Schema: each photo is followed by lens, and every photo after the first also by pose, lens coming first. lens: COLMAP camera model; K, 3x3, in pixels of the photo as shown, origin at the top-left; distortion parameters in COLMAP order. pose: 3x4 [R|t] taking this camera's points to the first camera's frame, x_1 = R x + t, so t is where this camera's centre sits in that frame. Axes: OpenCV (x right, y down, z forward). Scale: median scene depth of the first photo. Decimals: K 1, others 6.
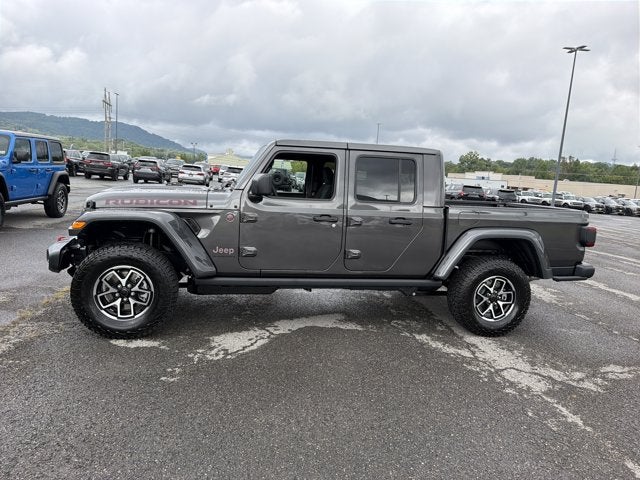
lens RADIAL K [[451.0, 0, 322.3], [0, 451.0, 240.9], [0, 0, 1]] dist [0.035743, -0.046897]
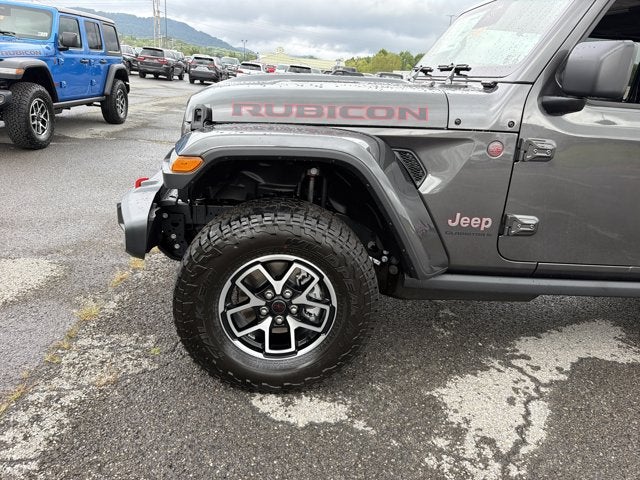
lens RADIAL K [[451.0, 0, 322.3], [0, 451.0, 240.9], [0, 0, 1]] dist [0.035743, -0.046897]
pose [[0.993920, 0.046914, -0.099610, -0.297850], [-0.026108, 0.979301, 0.200718, -0.044518], [0.106965, -0.196897, 0.974572, 0.475434]]
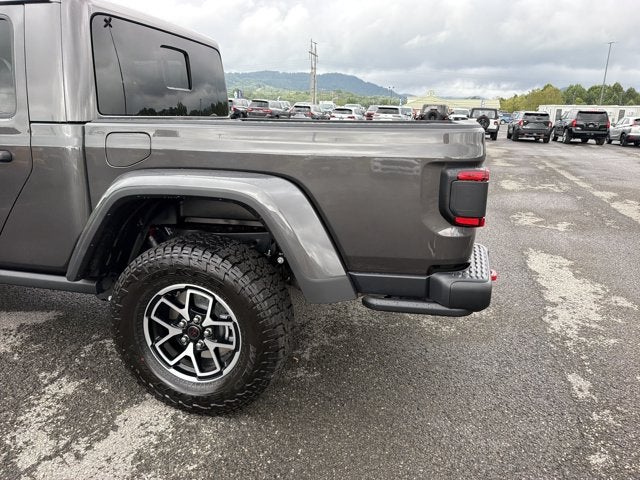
lens RADIAL K [[461.8, 0, 321.8], [0, 461.8, 227.5], [0, 0, 1]] dist [0.035578, -0.001200]
pose [[0.904258, 0.058538, -0.422954, 0.685135], [-0.023611, 0.995897, 0.087357, -0.017291], [0.426333, -0.069007, 0.901930, 0.661586]]
